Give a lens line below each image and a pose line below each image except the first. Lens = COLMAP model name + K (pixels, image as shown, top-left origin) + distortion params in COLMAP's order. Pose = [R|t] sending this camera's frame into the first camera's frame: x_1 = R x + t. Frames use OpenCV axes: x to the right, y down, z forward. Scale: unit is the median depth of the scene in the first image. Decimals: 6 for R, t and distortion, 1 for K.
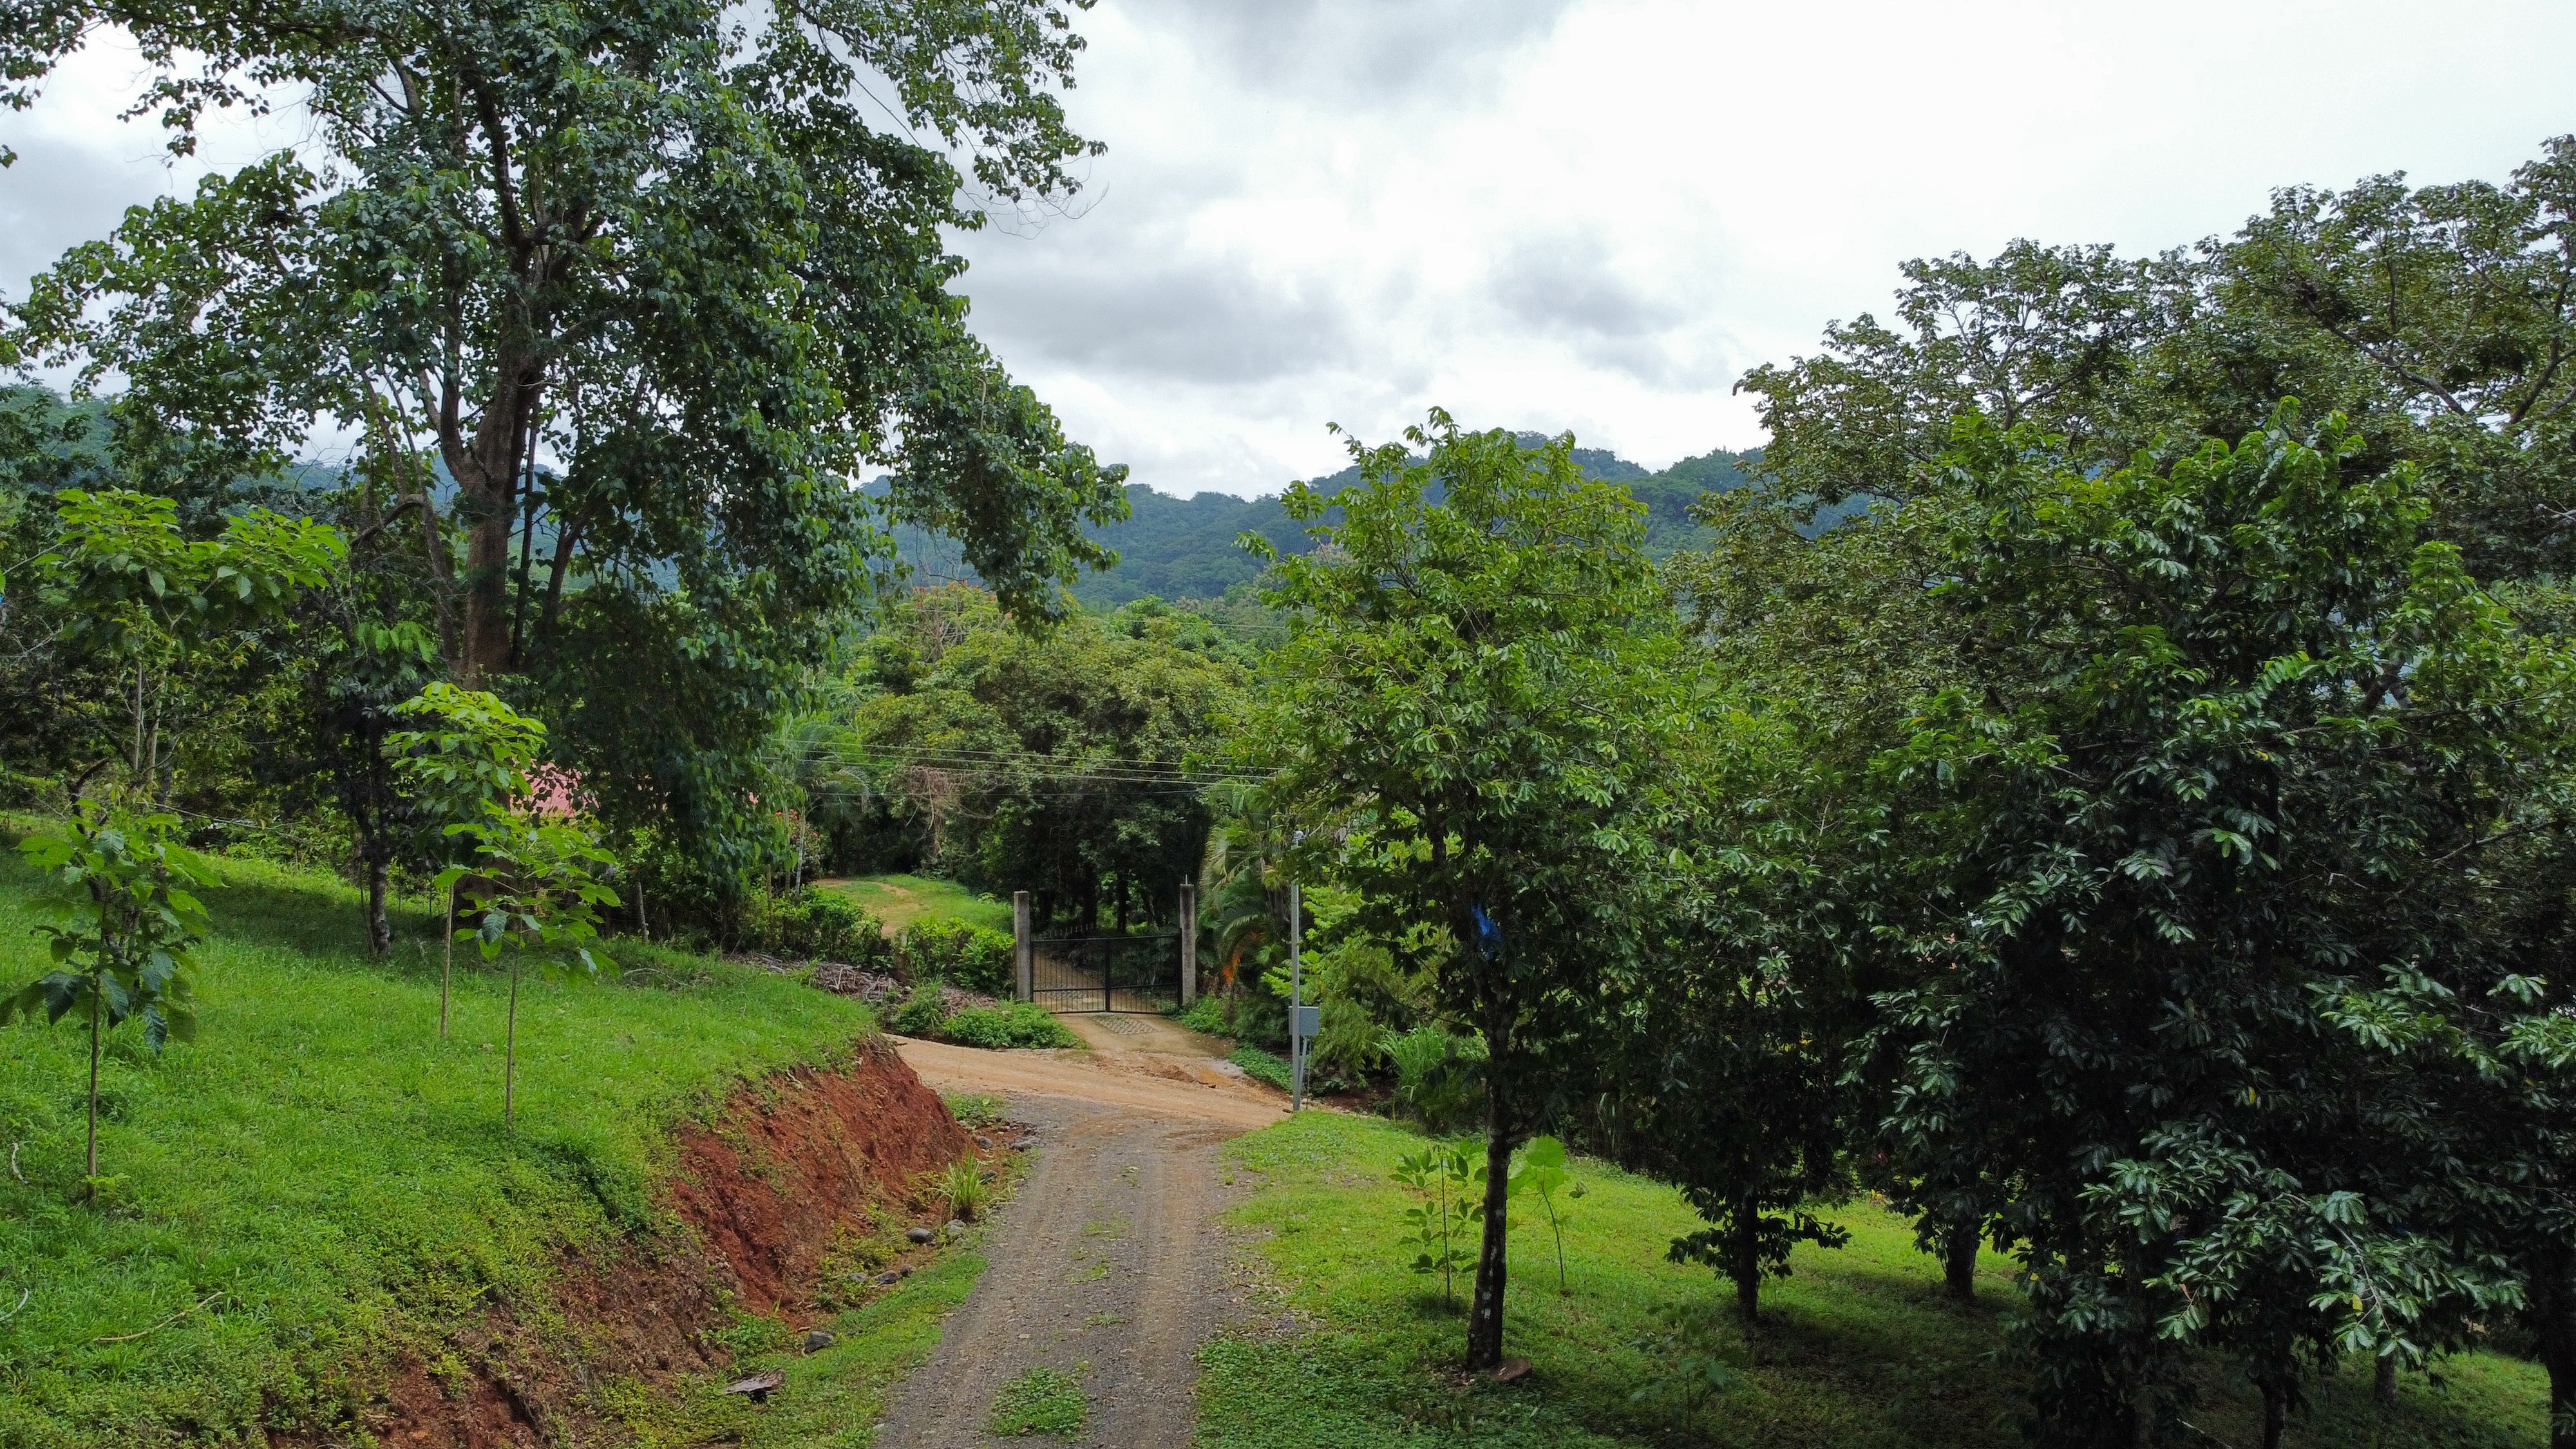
lens RADIAL K [[1933.3, 0, 1292.2], [0, 1933.3, 698.8], [0, 0, 1]] dist [-0.011407, 0.009729]
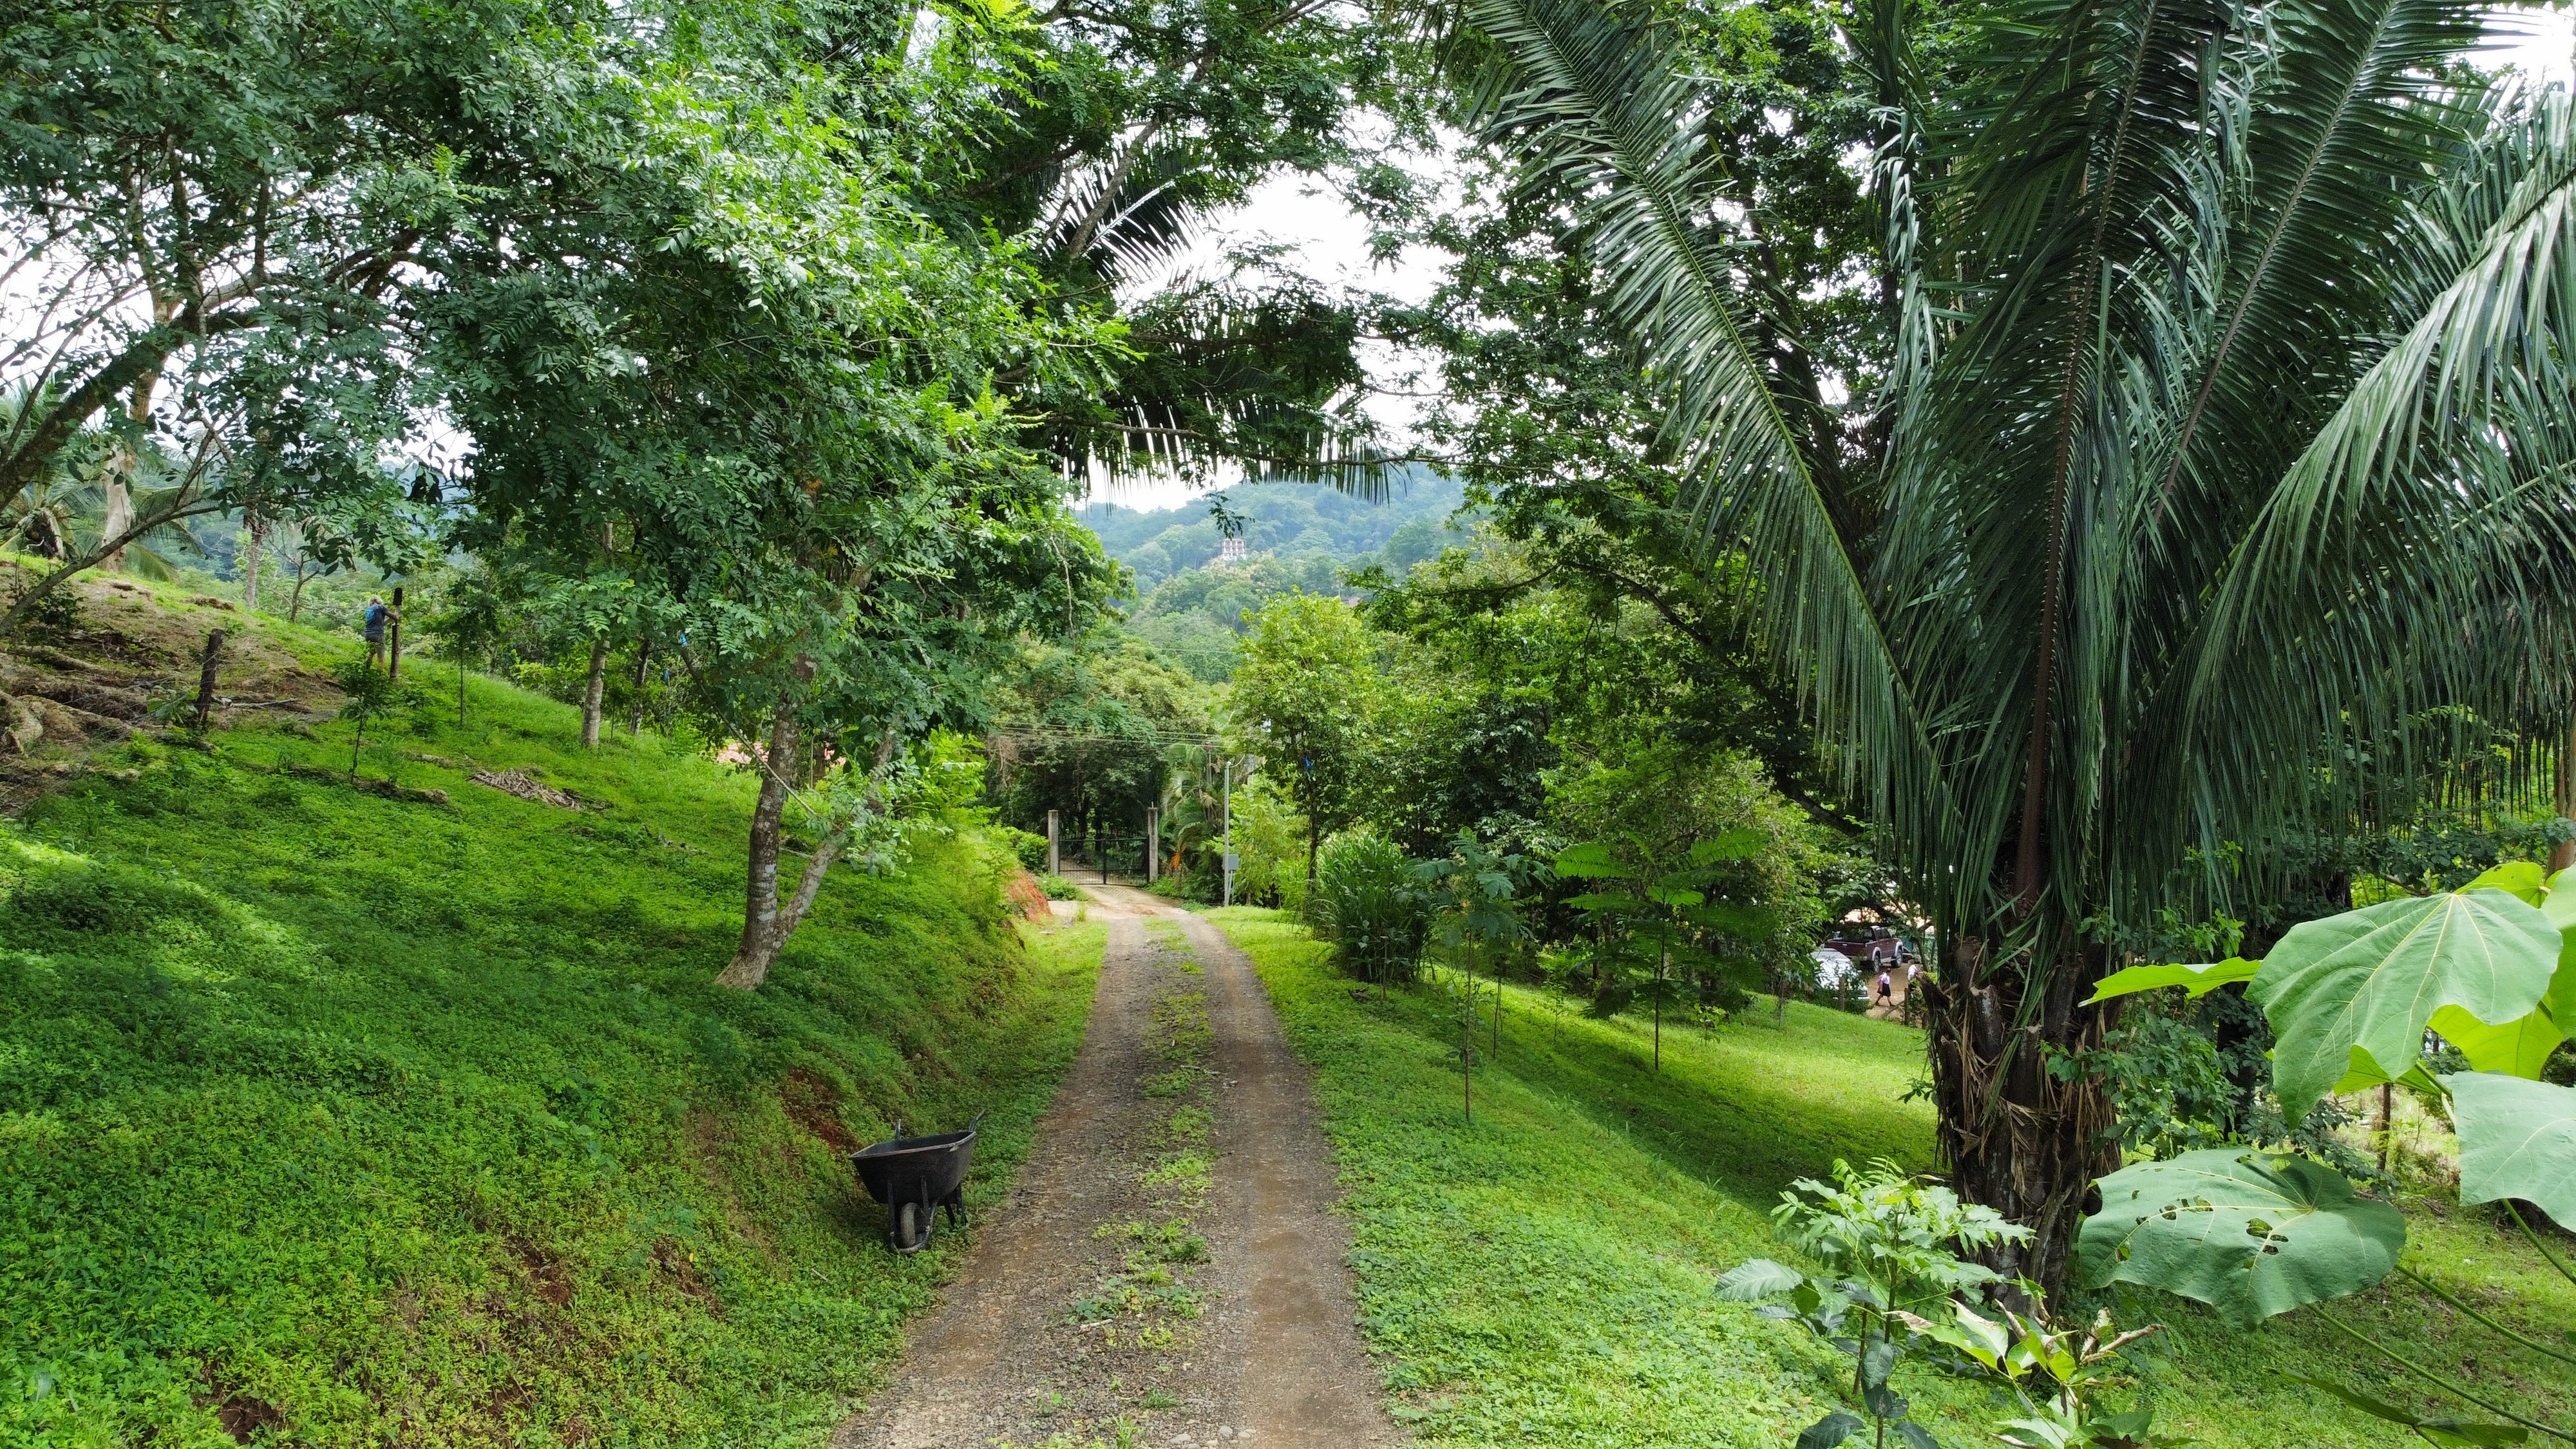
lens RADIAL K [[1933.3, 0, 1283.6], [0, 1933.3, 719.8], [0, 0, 1]] dist [-0.011407, 0.009729]
pose [[0.998456, 0.004613, 0.055359, -0.034446], [-0.005077, 0.999953, 0.008256, 0.007096], [-0.055318, -0.008524, 0.998432, -0.653574]]
